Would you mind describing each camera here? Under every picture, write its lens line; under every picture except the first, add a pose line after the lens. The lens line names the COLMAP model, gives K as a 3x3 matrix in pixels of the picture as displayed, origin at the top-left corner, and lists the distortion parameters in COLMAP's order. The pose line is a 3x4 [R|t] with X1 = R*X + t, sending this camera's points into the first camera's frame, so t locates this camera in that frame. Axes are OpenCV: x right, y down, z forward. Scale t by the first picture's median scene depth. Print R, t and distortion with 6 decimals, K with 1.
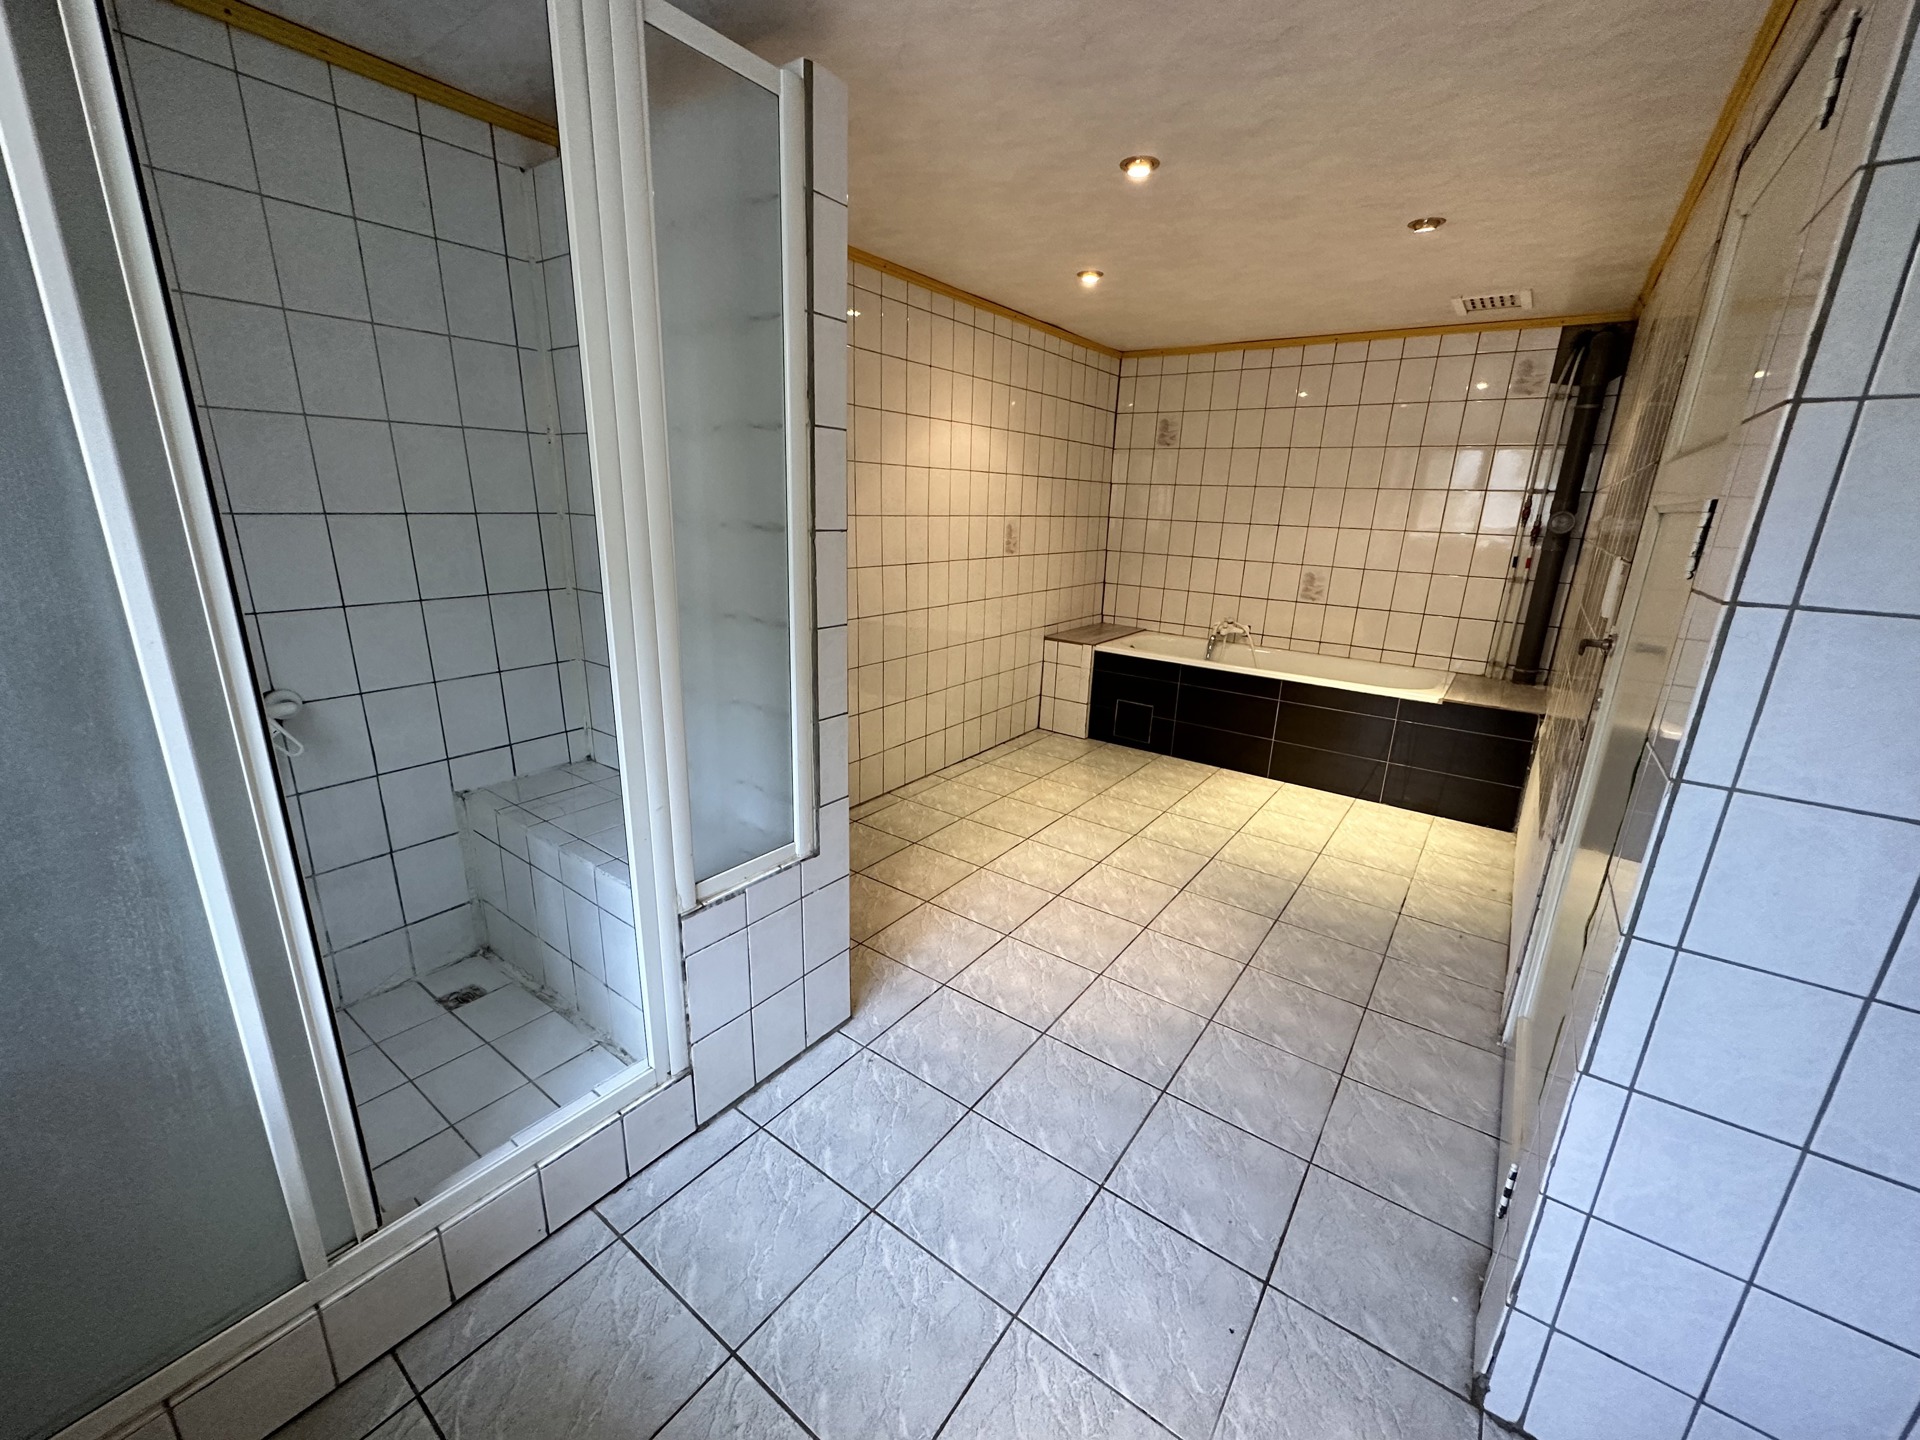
lens RADIAL K [[769.4, 0, 960.1], [0, 769.4, 717.7], [0, 0, 1]] dist [-0.000296, -0.000288]
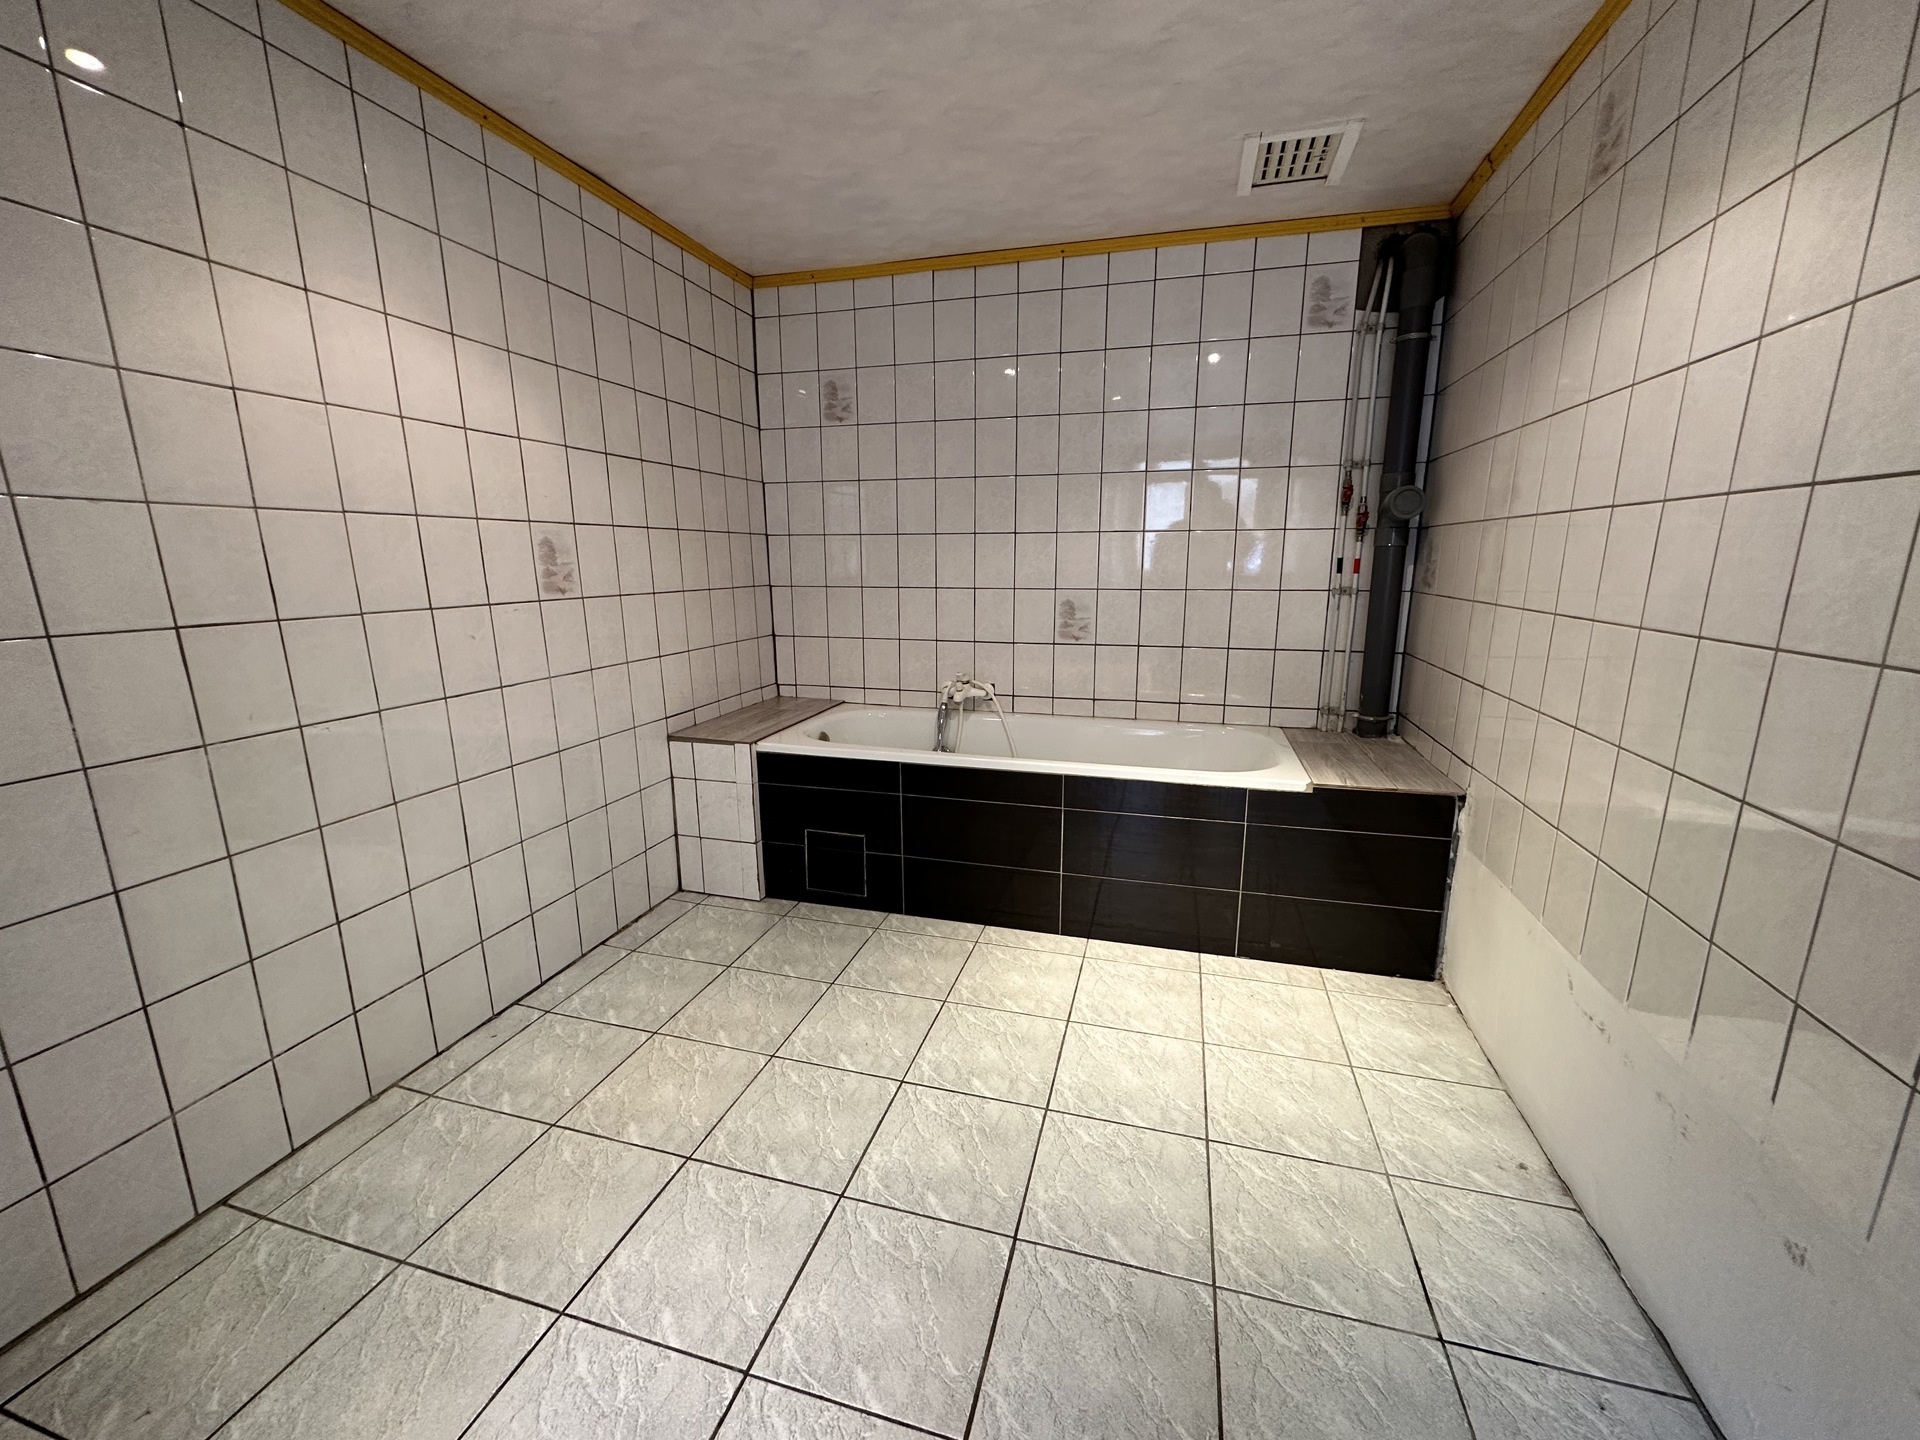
lens RADIAL K [[769.4, 0, 960.1], [0, 769.4, 717.7], [0, 0, 1]] dist [-0.000296, -0.000288]
pose [[0.936135, -0.107129, 0.334923, 0.139340], [0.128592, 0.990786, -0.042510, -0.074717], [-0.327283, 0.082863, 0.941286, 0.435167]]
